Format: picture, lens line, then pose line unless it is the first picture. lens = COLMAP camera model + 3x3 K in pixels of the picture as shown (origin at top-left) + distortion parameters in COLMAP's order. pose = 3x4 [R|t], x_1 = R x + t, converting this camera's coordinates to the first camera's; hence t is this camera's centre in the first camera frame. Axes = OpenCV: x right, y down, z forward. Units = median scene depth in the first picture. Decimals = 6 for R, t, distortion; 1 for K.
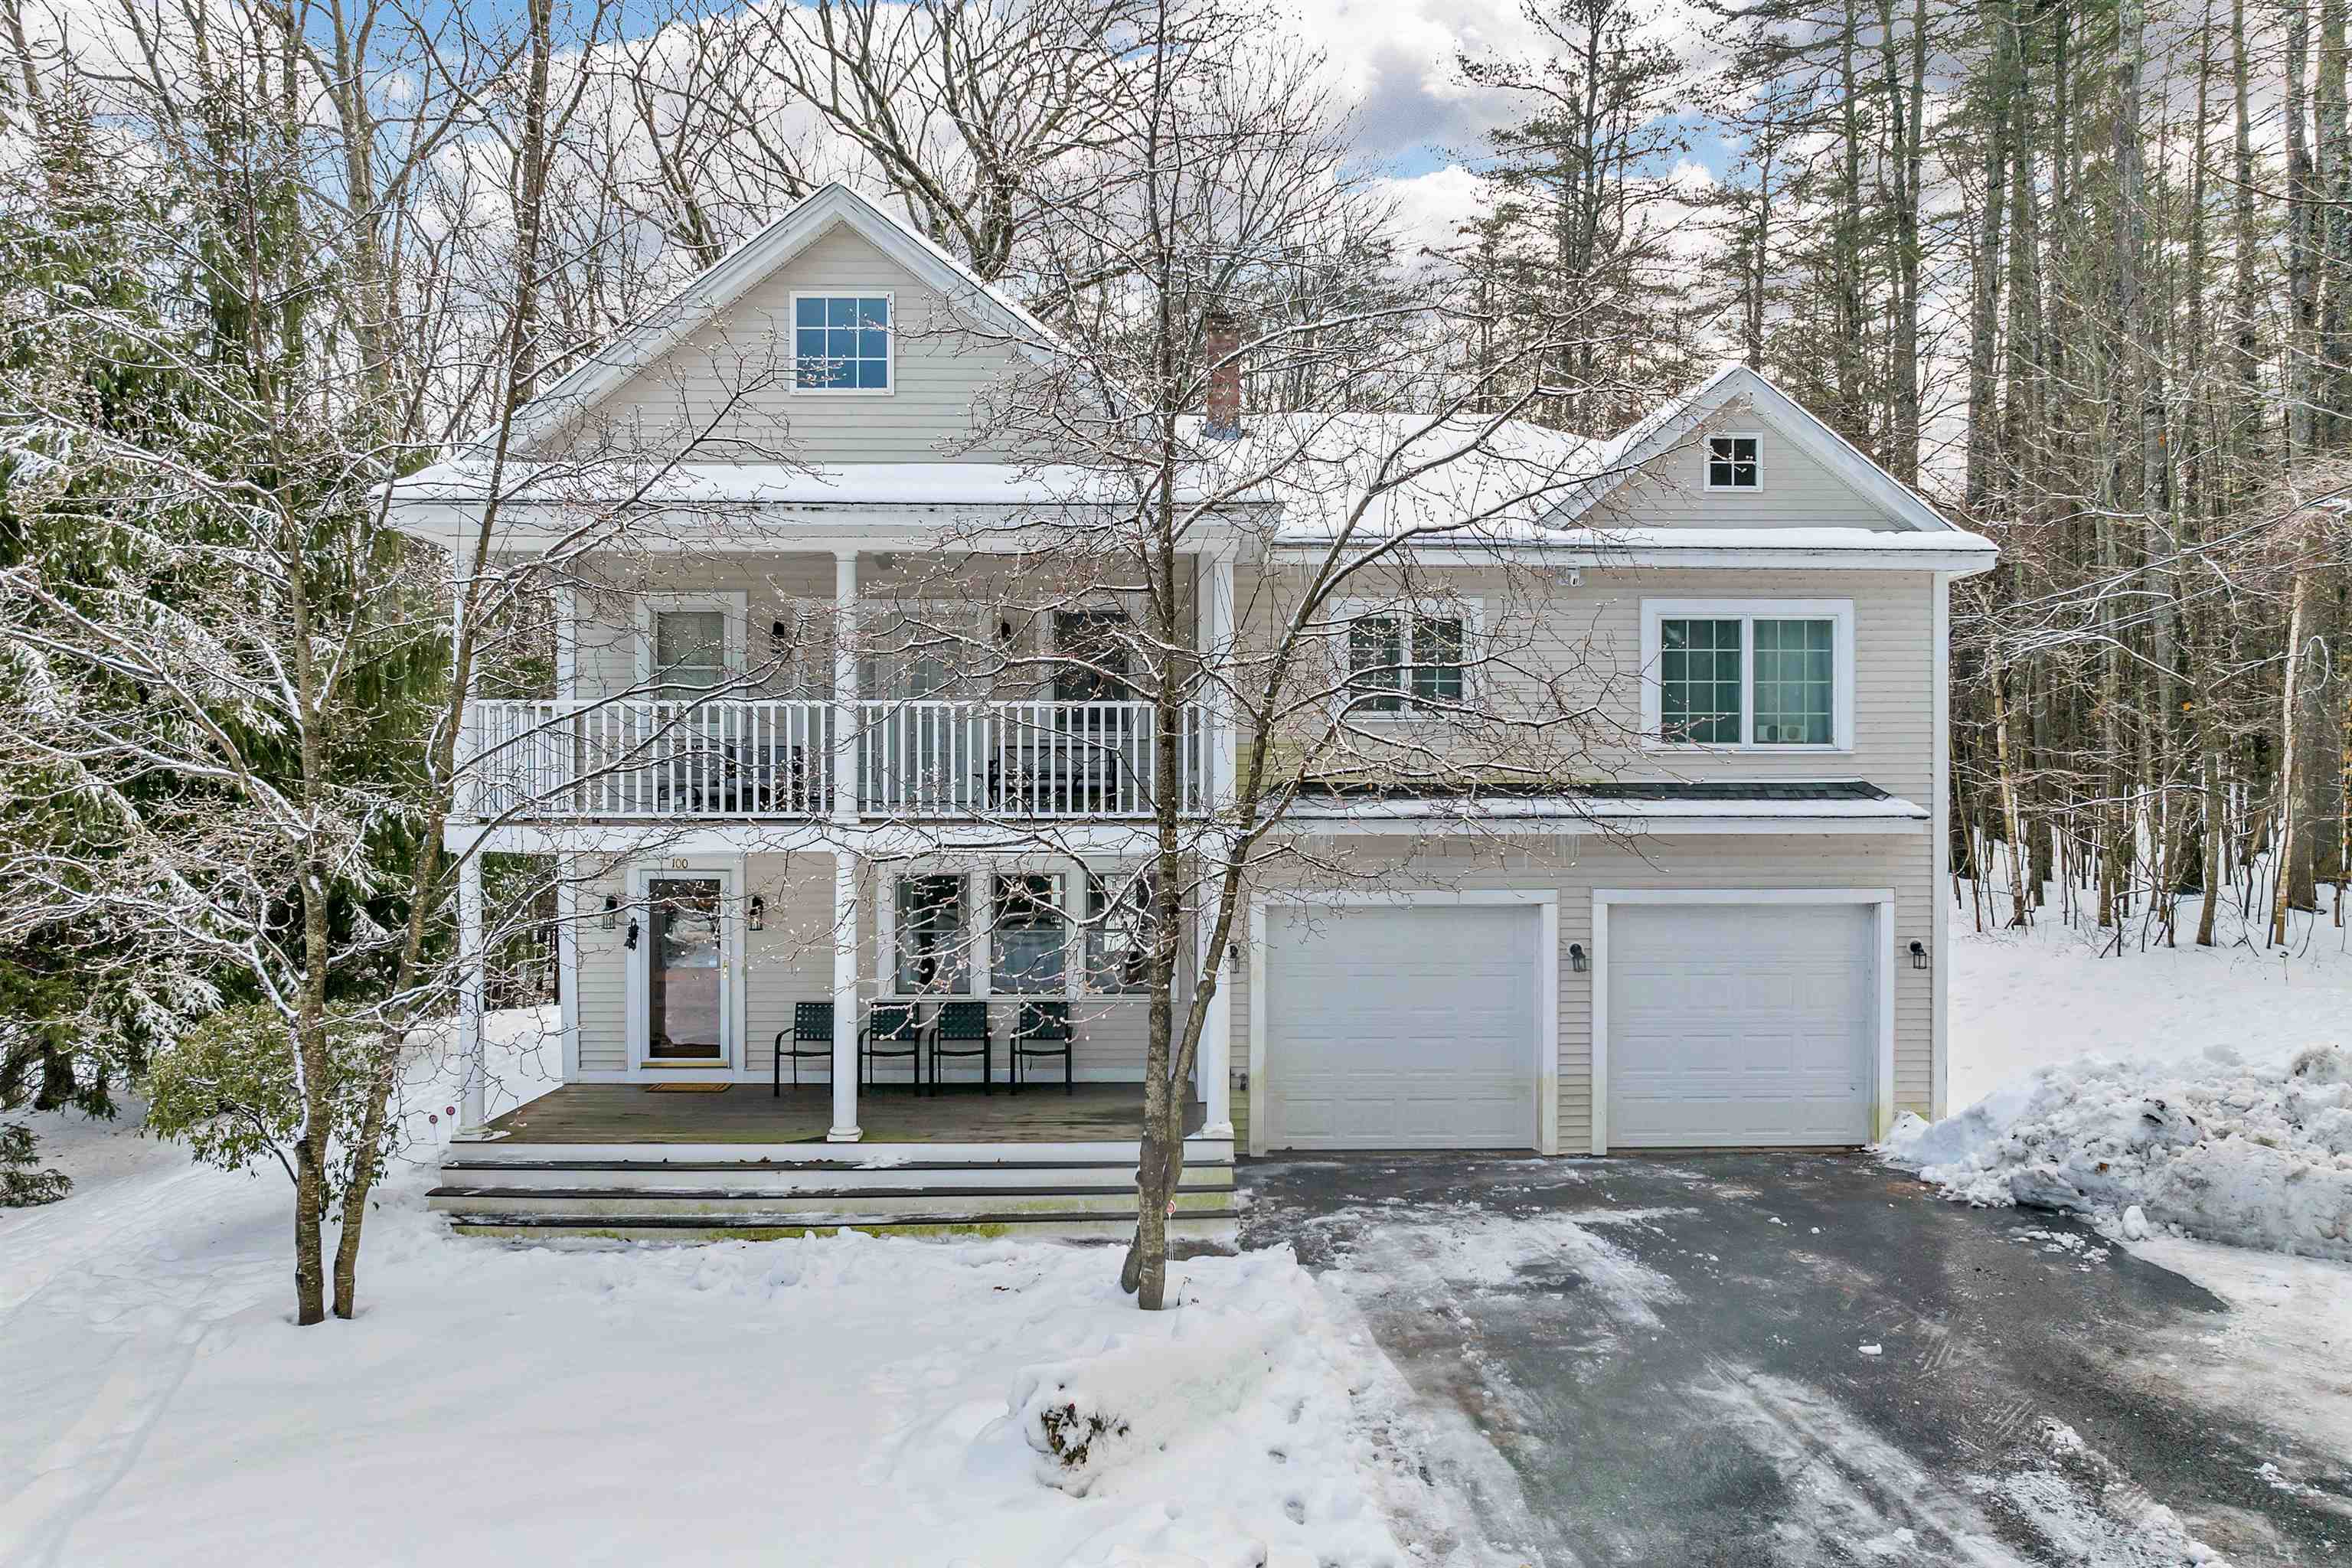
lens RADIAL K [[1702.7, 0, 1167.0], [0, 1702.7, 792.7], [0, 0, 1]] dist [-0.025206, -0.004649]
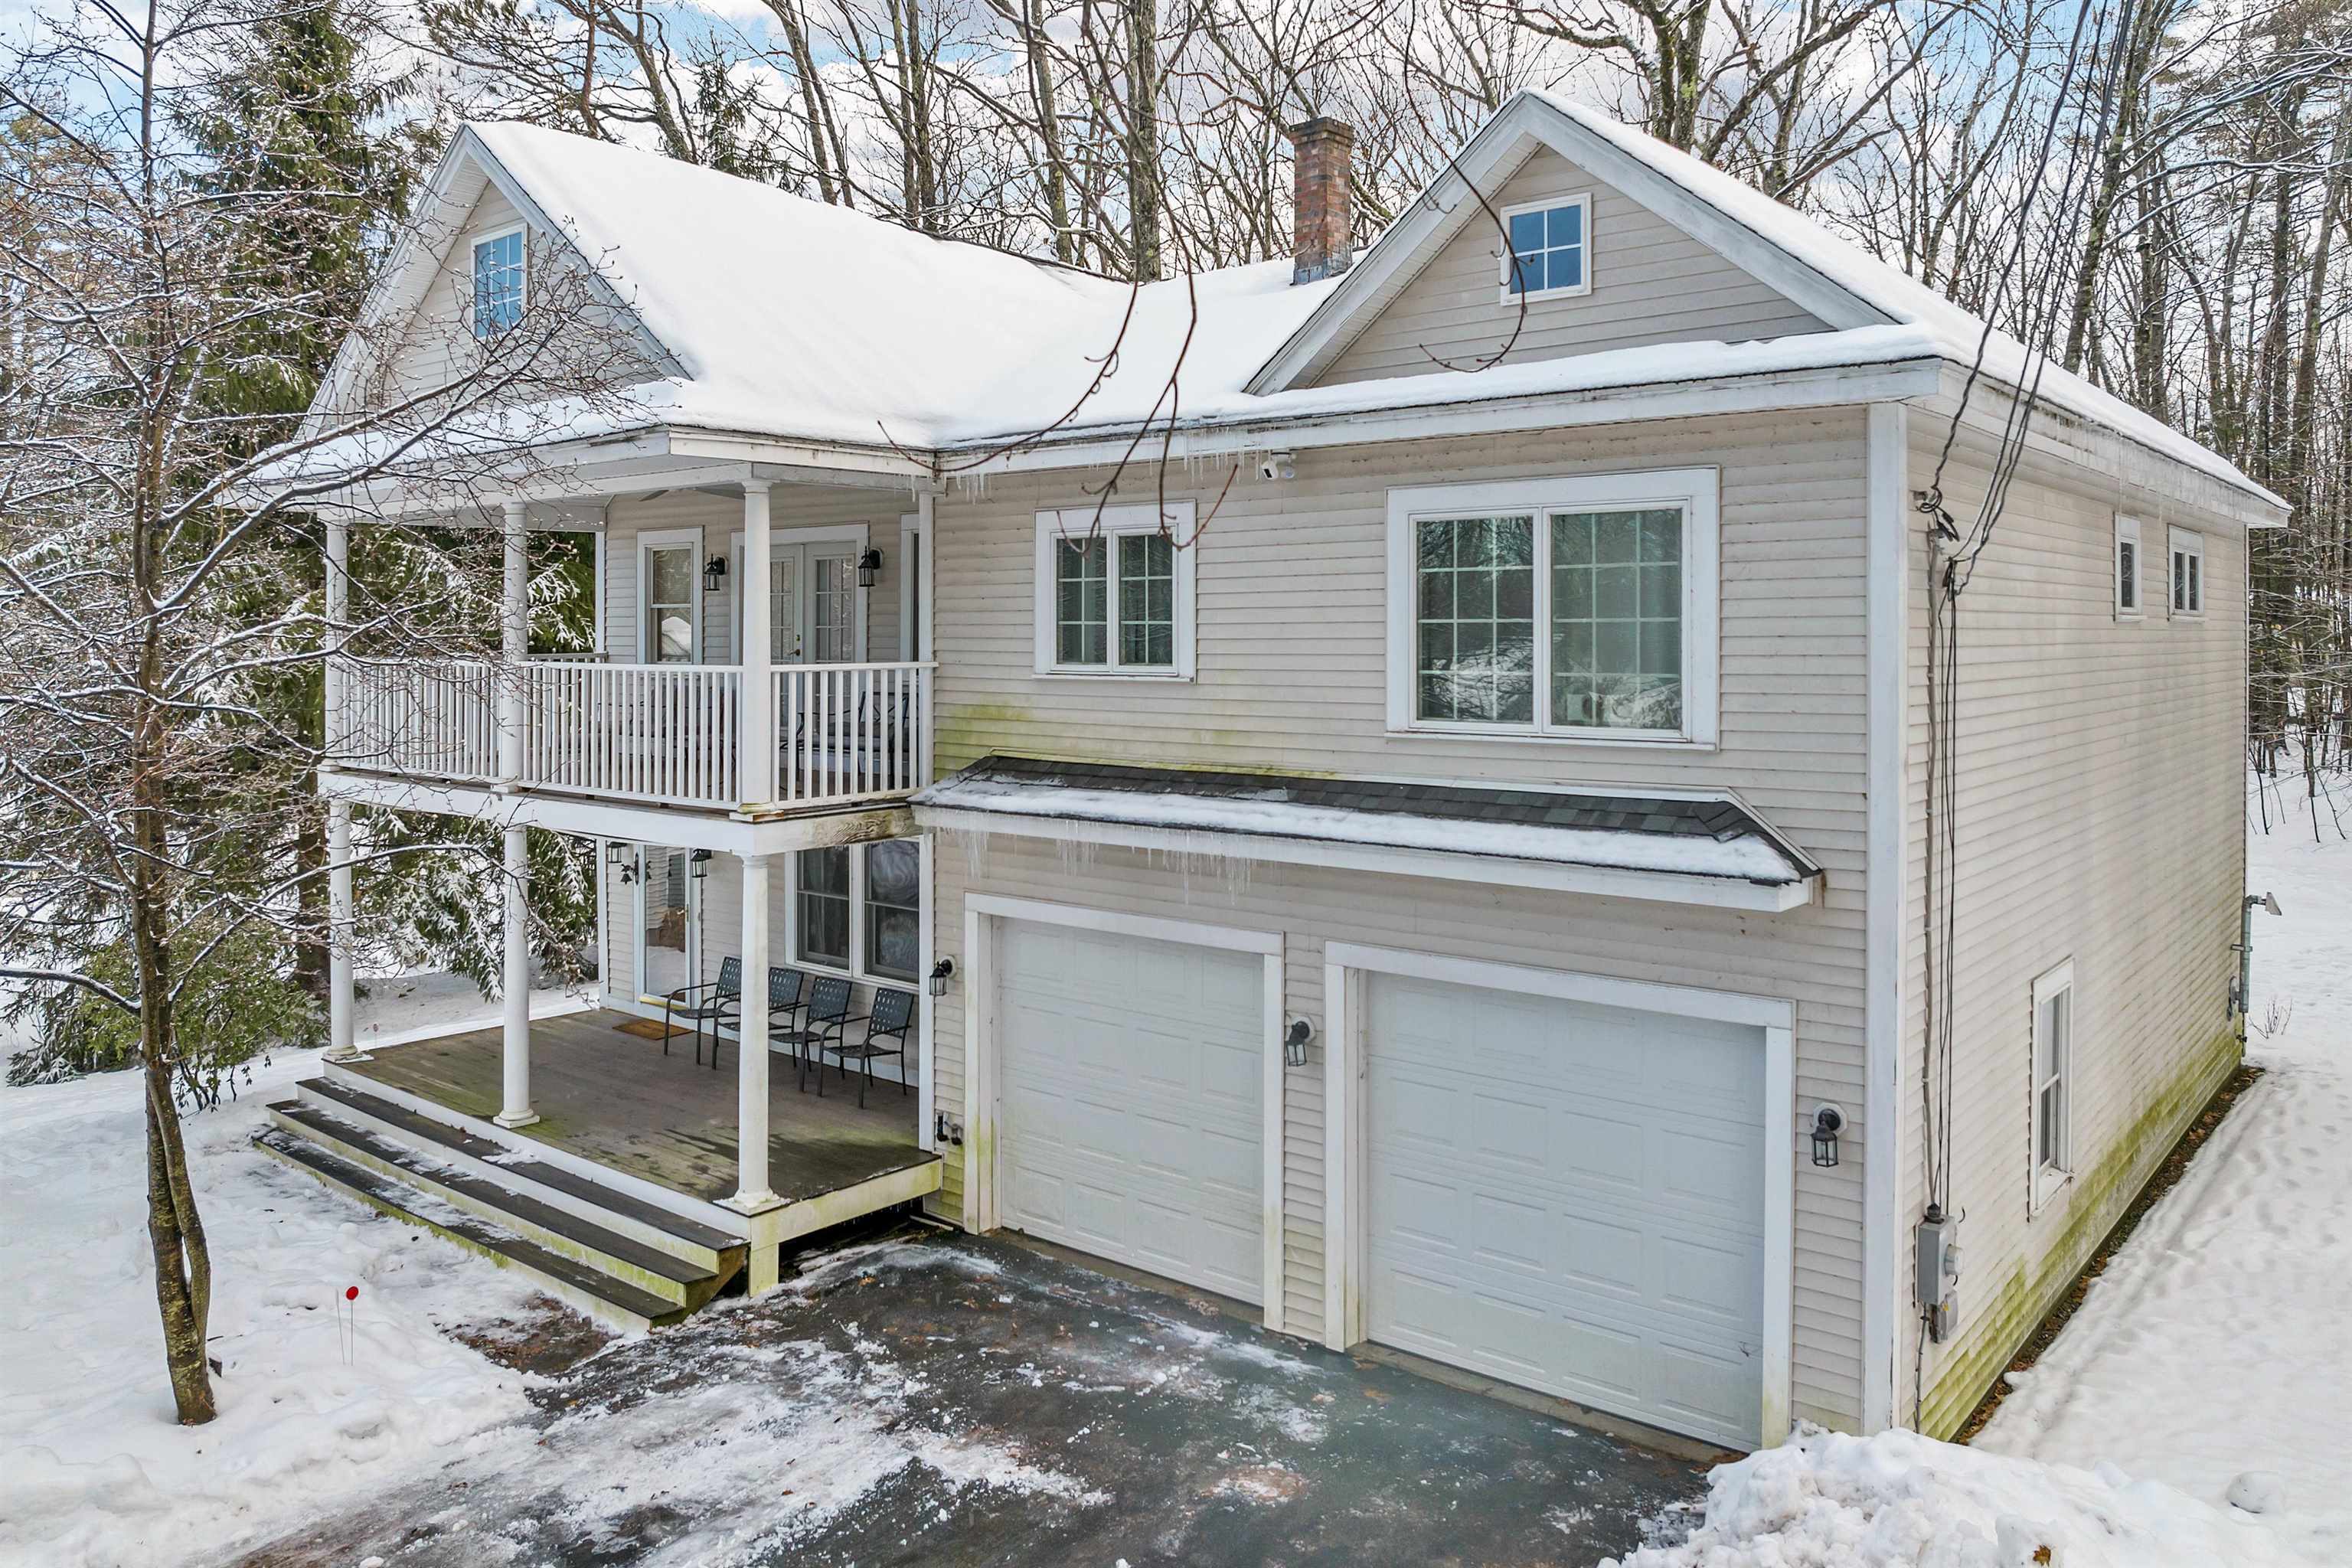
lens RADIAL K [[1702.7, 0, 1201.9], [0, 1702.7, 633.6], [0, 0, 1]] dist [-0.025206, -0.004649]
pose [[0.764898, -0.000381, -0.644151, 0.731317], [-0.000936, 0.999998, -0.001702, -0.069035], [0.644150, 0.001905, 0.764897, 0.544589]]
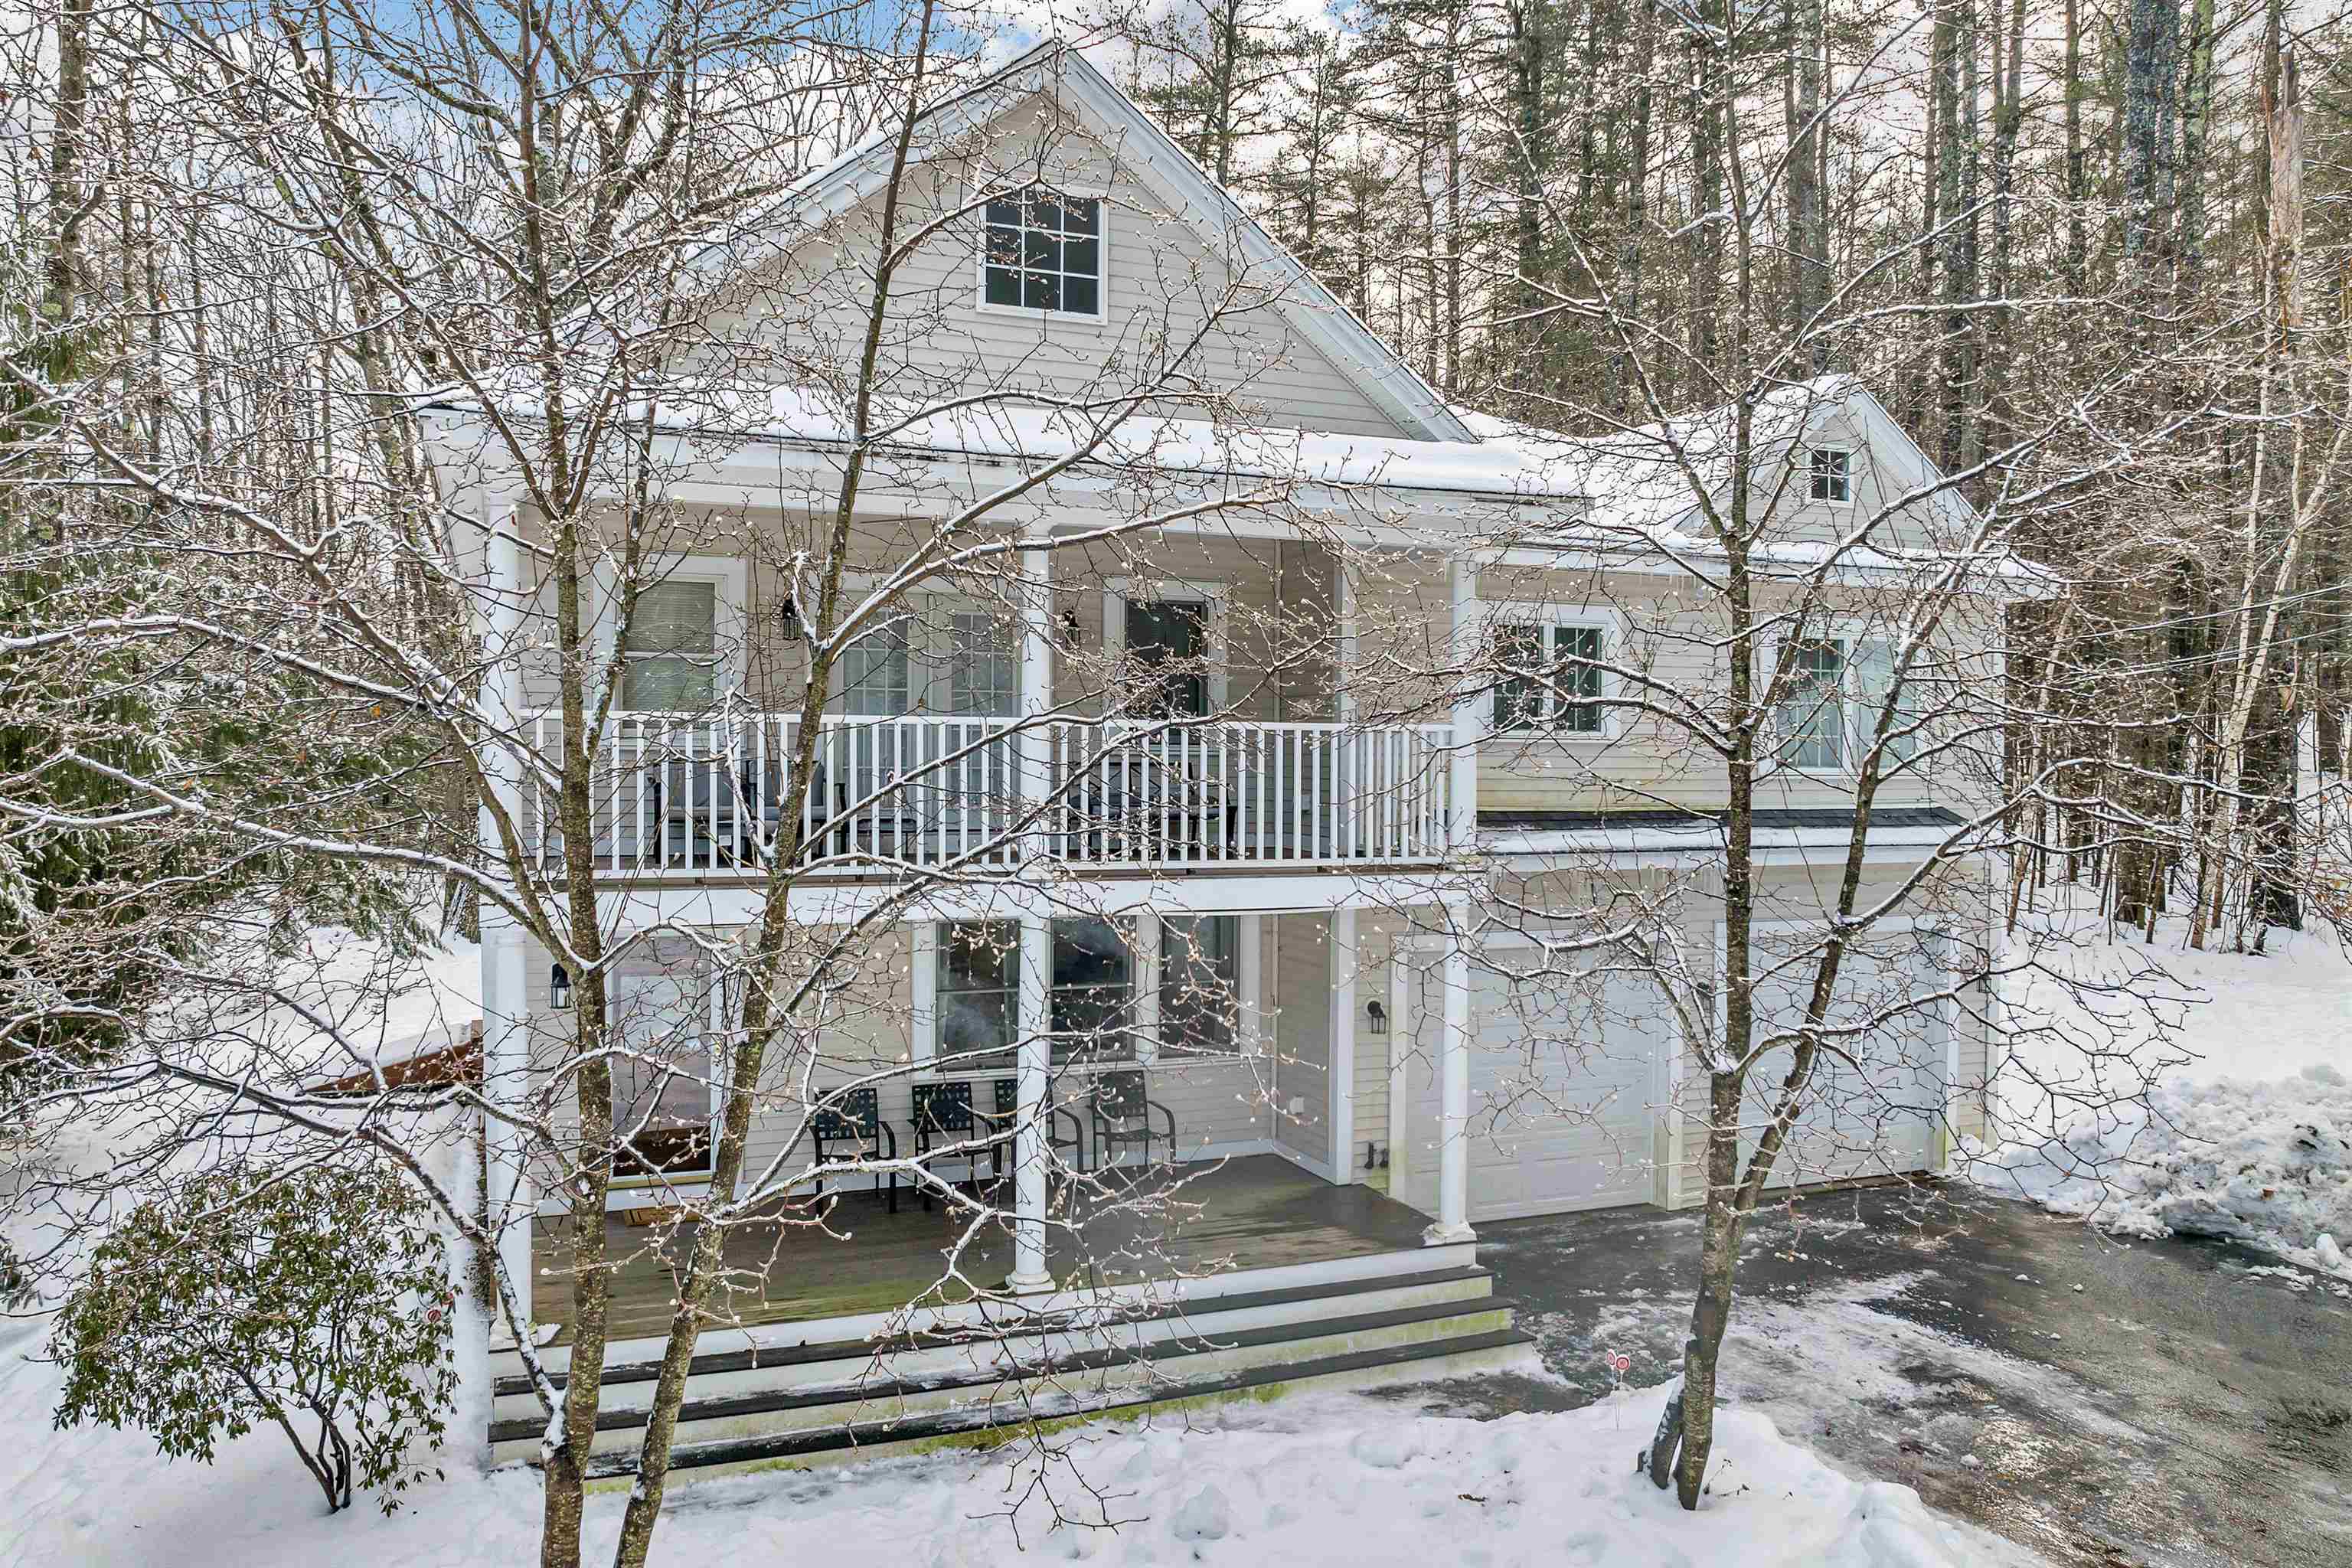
lens RADIAL K [[1702.7, 0, 1163.8], [0, 1702.7, 772.9], [0, 0, 1]] dist [-0.025206, -0.004649]
pose [[0.934966, 0.002751, 0.354726, -0.421067], [-0.007808, 0.999887, 0.012826, -0.041339], [-0.354651, -0.014761, 0.934882, 0.271437]]
